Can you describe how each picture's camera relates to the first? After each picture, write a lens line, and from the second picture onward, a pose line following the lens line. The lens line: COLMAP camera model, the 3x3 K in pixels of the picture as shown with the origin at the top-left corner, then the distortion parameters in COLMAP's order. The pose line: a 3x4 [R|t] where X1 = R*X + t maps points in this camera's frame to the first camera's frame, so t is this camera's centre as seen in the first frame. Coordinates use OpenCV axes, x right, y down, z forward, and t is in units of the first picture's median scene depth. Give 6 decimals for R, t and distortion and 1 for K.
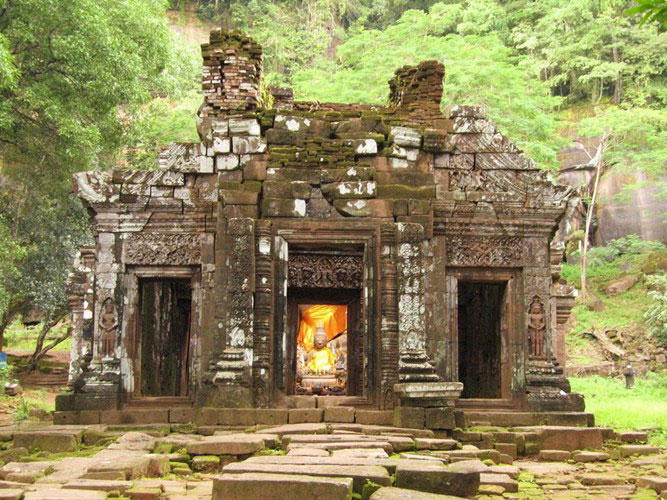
lens RADIAL K [[787.0, 0, 333.5], [0, 787.0, 250.0], [0, 0, 1]] dist [-0.066709, -0.006455]
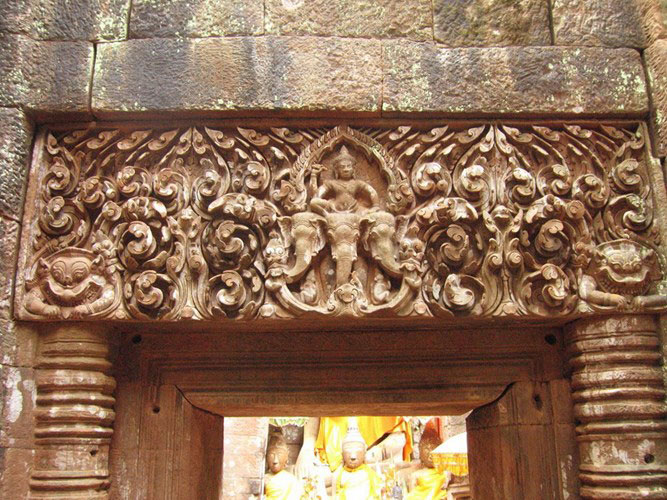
lens RADIAL K [[787.0, 0, 333.5], [0, 787.0, 250.0], [0, 0, 1]] dist [-0.066709, -0.006455]
pose [[0.998392, -0.041924, -0.038157, -0.007054], [0.038163, 0.994798, -0.094450, 0.044543], [0.041918, 0.092842, 0.994798, 0.765369]]
